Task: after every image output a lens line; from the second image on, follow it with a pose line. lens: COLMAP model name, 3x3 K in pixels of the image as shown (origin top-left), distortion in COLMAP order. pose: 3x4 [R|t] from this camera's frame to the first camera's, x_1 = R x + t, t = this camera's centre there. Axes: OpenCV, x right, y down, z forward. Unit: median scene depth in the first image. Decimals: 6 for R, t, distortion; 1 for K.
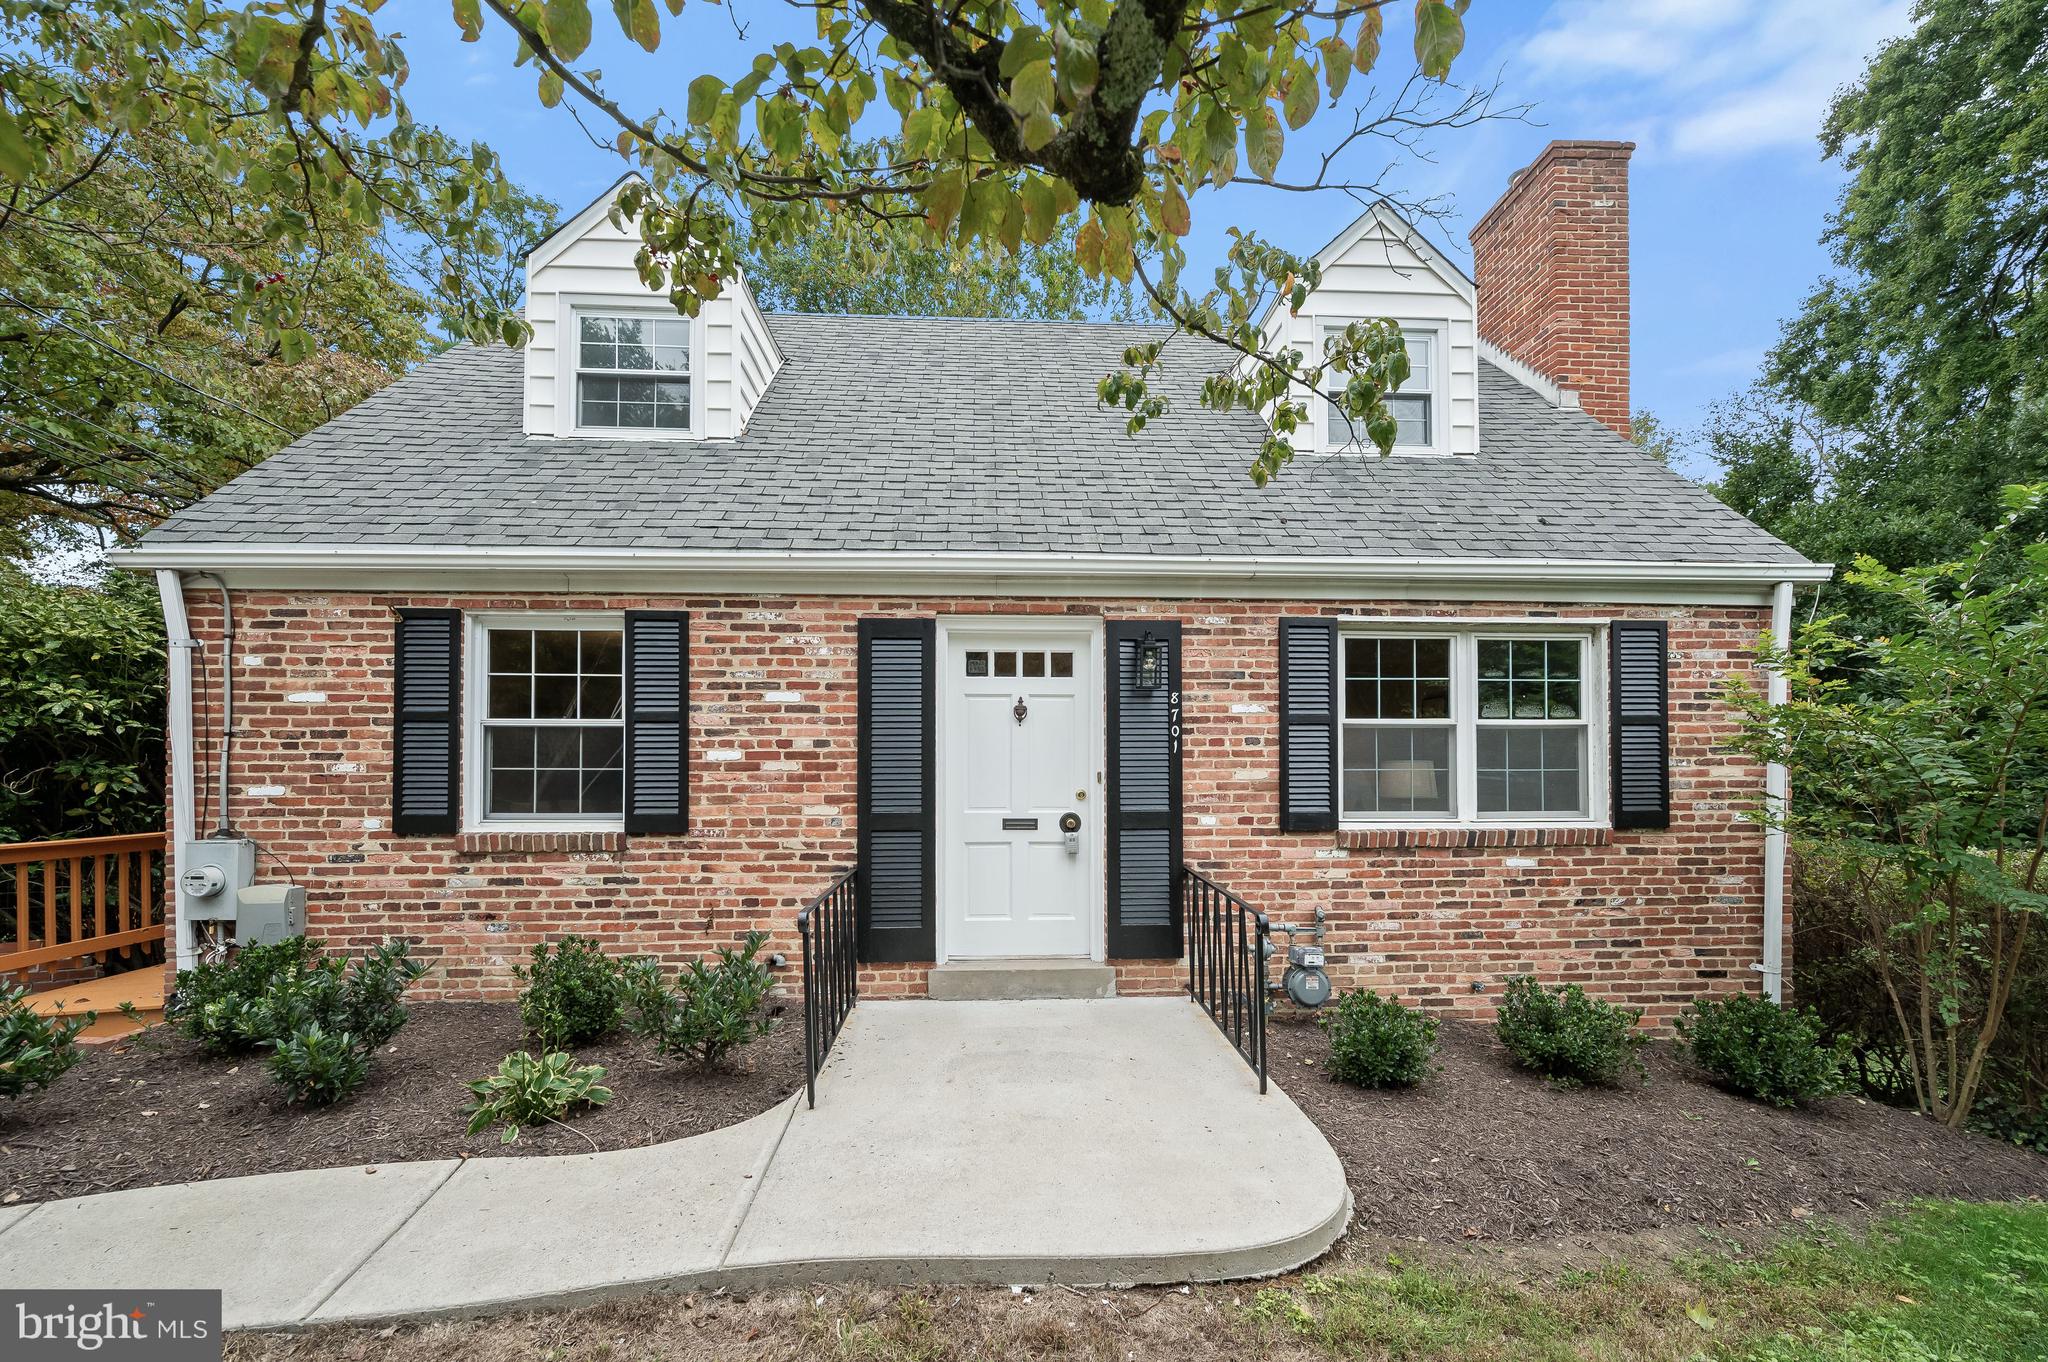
lens RADIAL K [[839.9, 0, 1032.2], [0, 839.9, 742.4], [0, 0, 1]] dist [-0.001117, -0.000265]
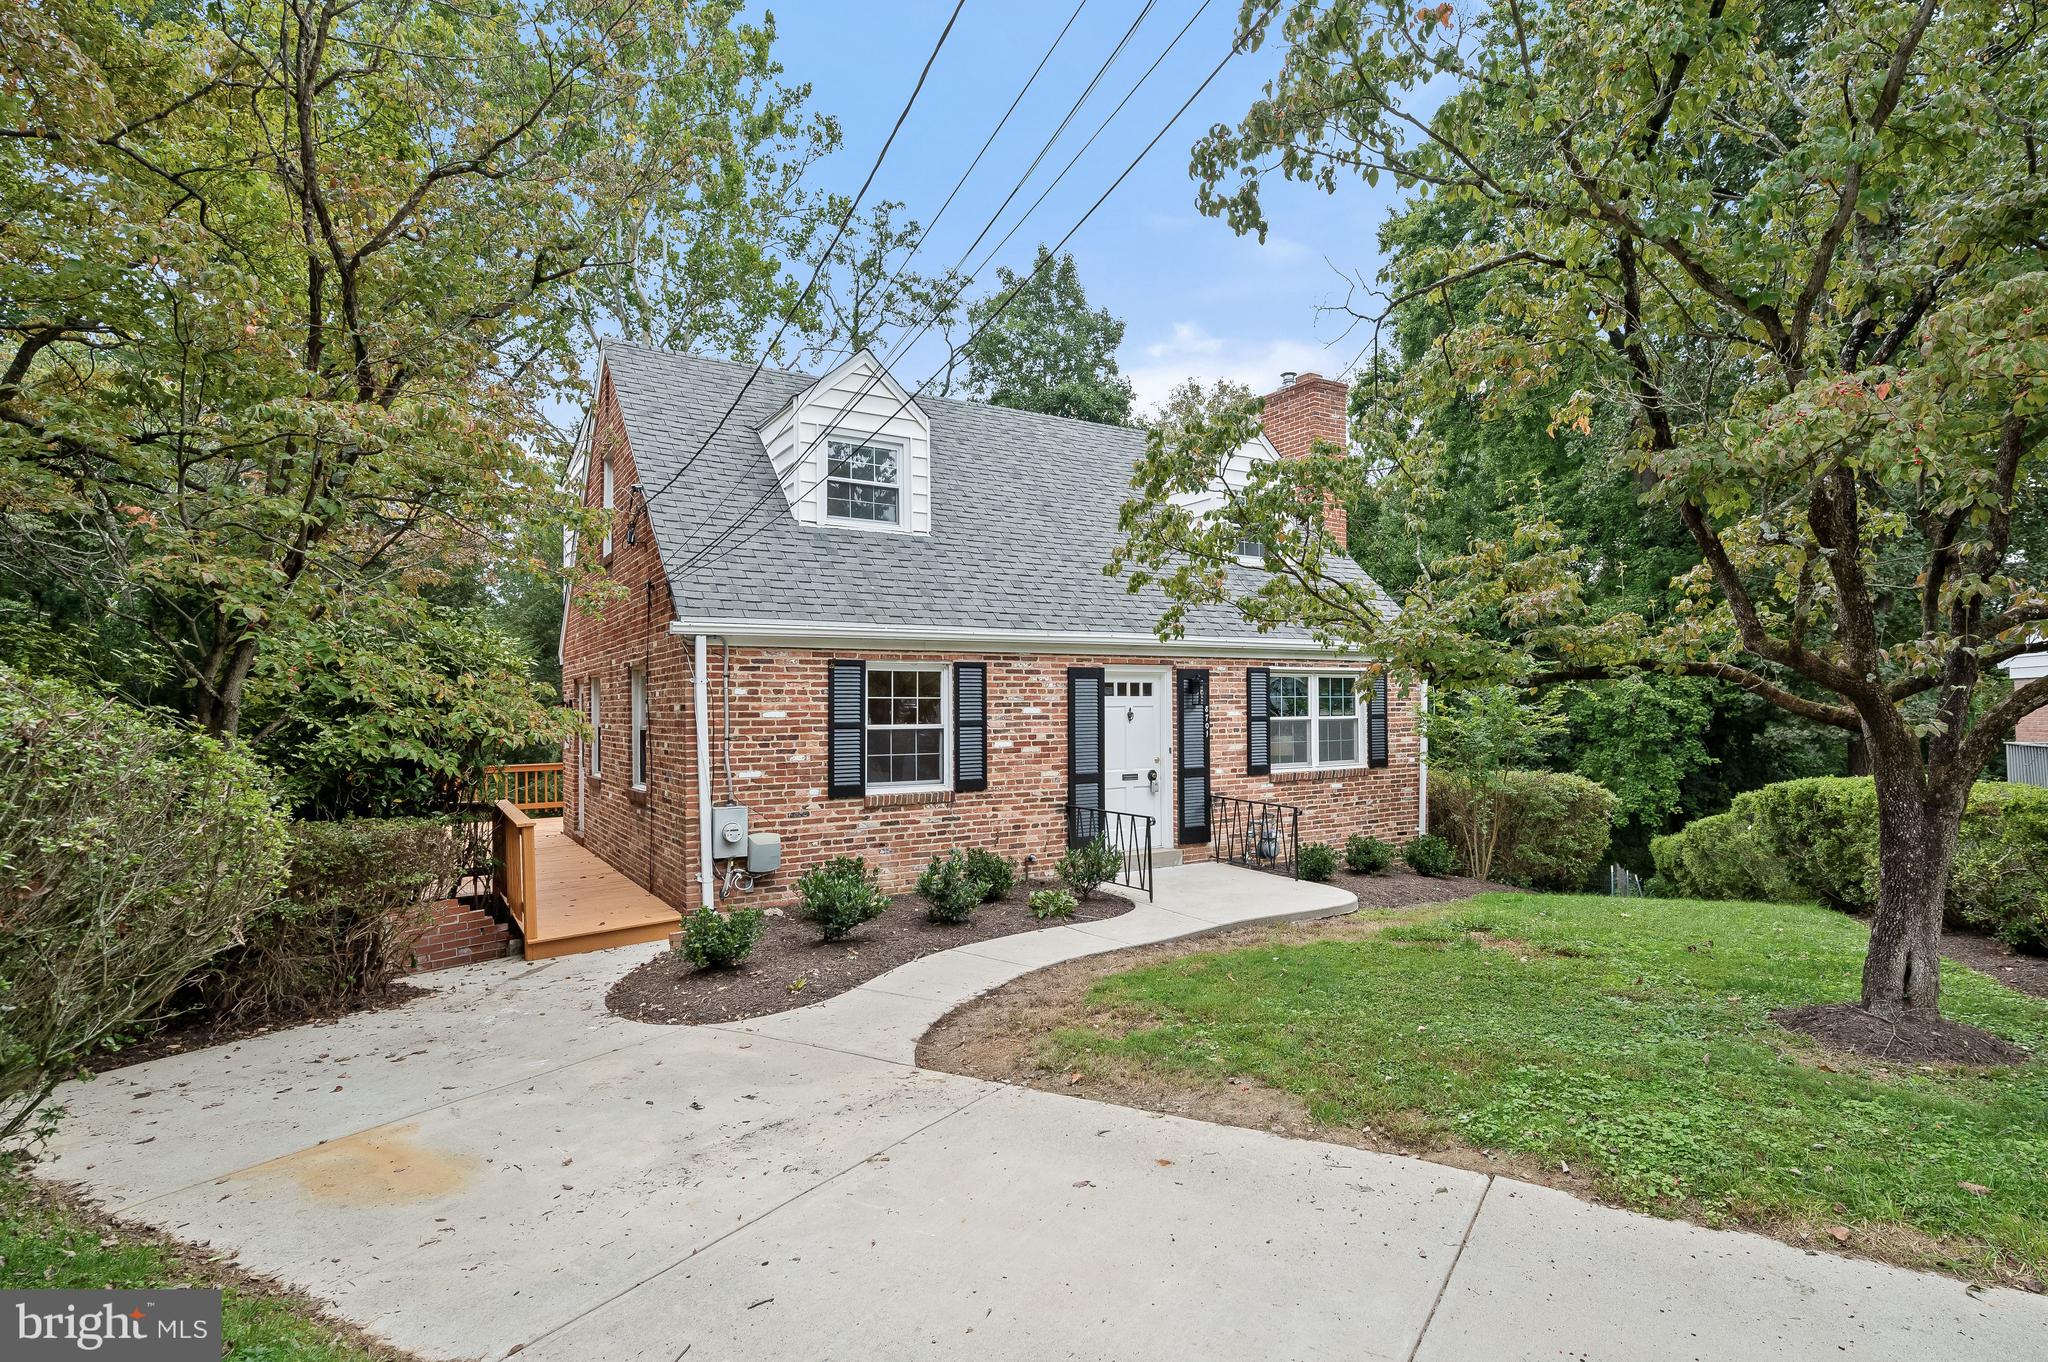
lens RADIAL K [[1033.7, 0, 1106.9], [0, 1033.7, 658.0], [0, 0, 1]] dist [-0.002844, 0.000020]
pose [[0.864037, 0.017553, 0.503122, -1.285505], [-0.007468, 0.999729, -0.022055, -0.120210], [-0.503373, 0.015299, 0.863934, -0.994586]]
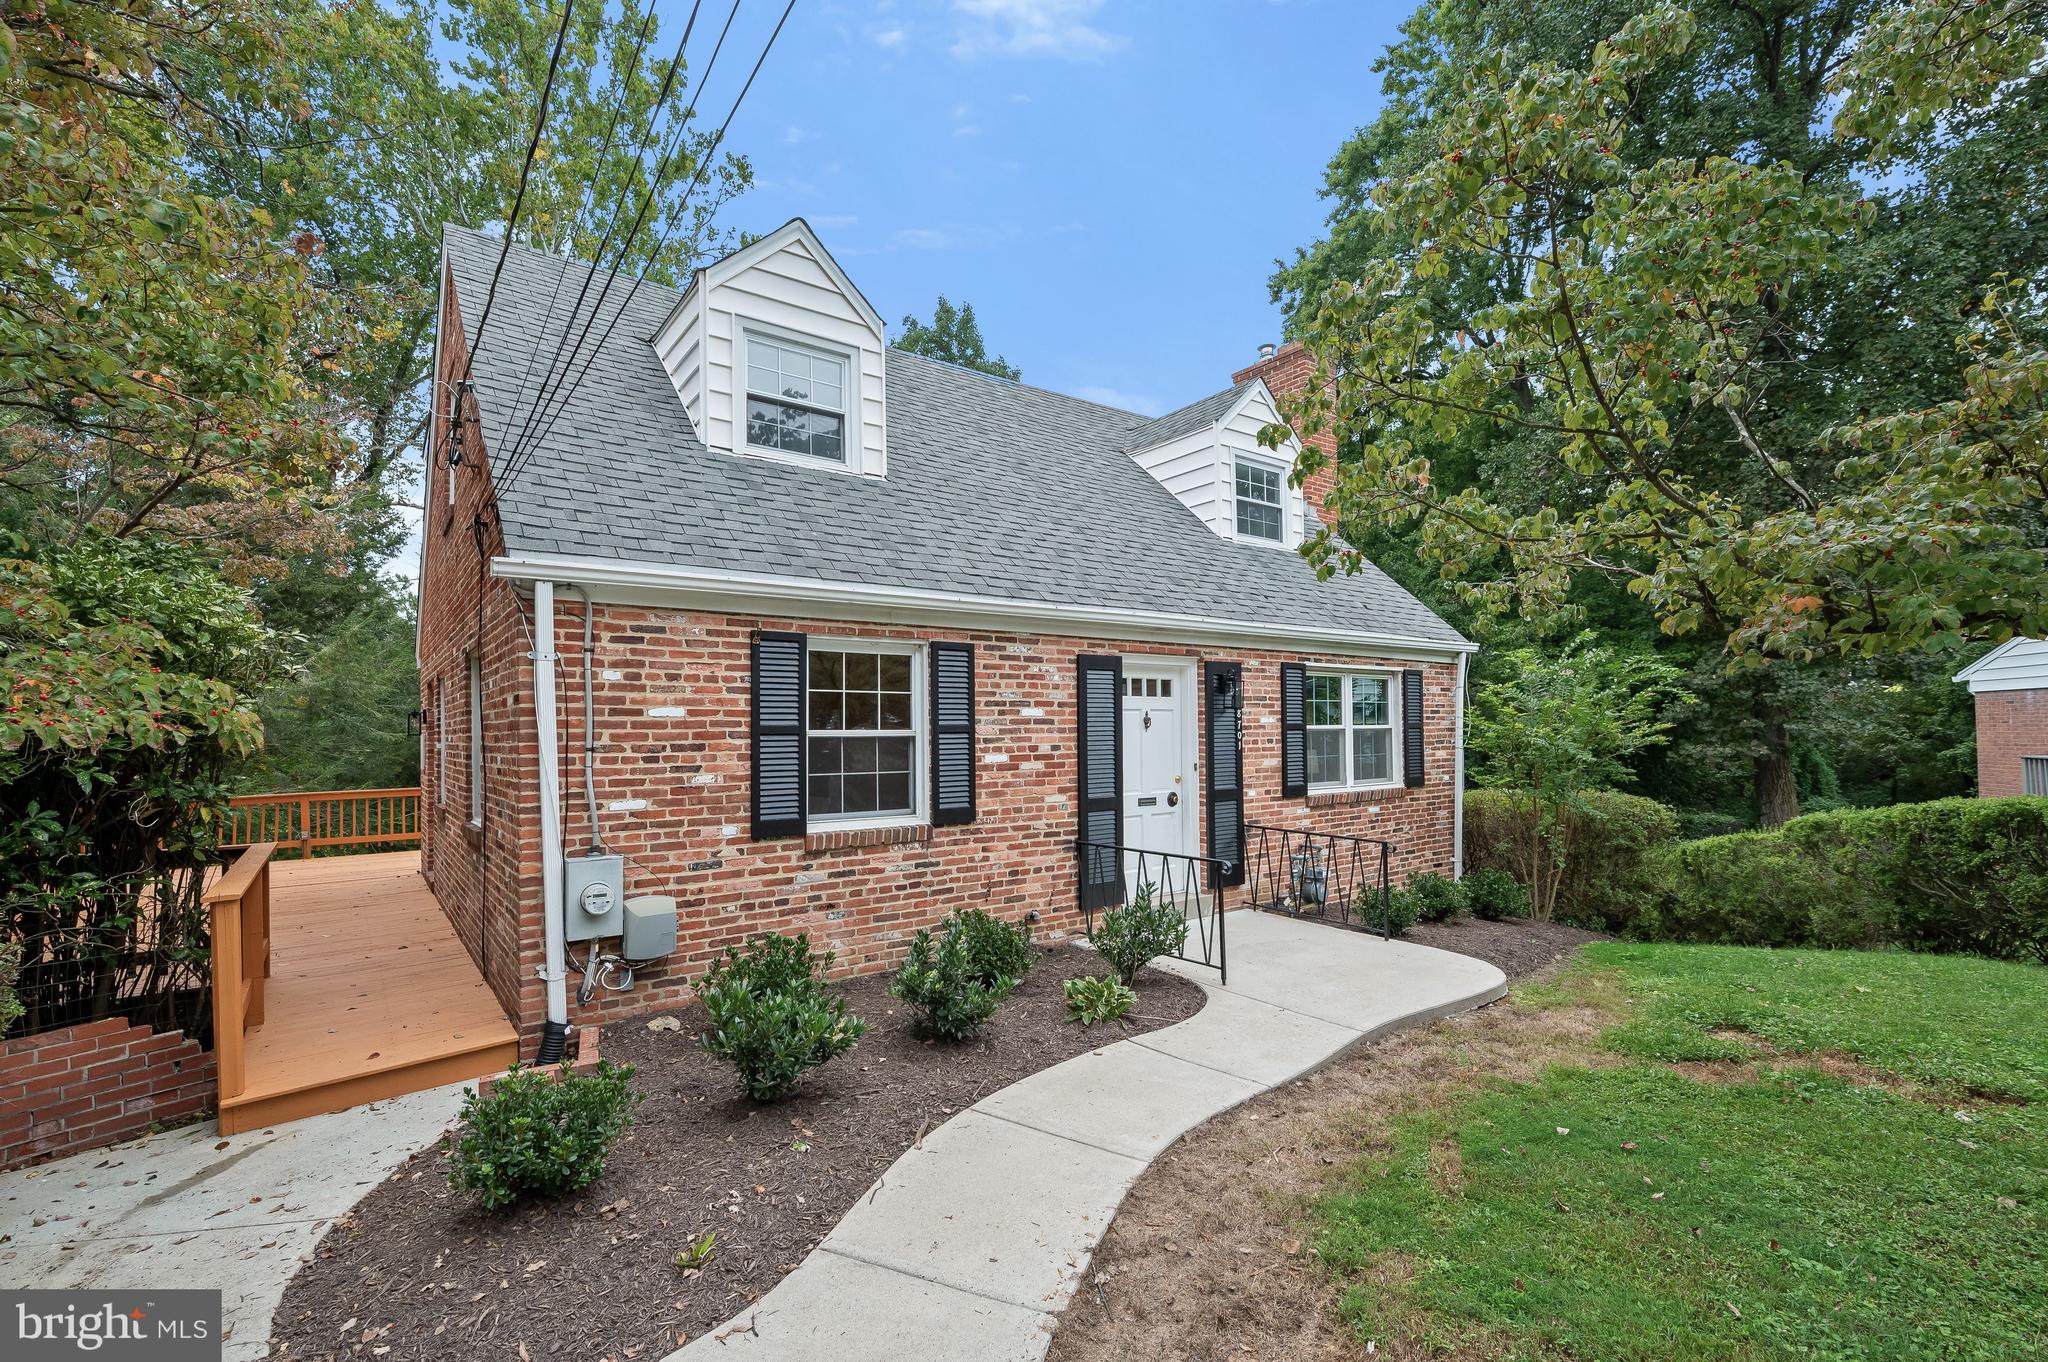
lens RADIAL K [[897.5, 0, 1028.0], [0, 897.5, 695.6], [0, 0, 1]] dist [-0.000163, 0.000023]
pose [[0.839146, 0.014689, 0.543708, -1.073792], [-0.006733, 0.999839, -0.016621, -0.057649], [-0.543865, 0.010287, 0.839110, -0.163363]]
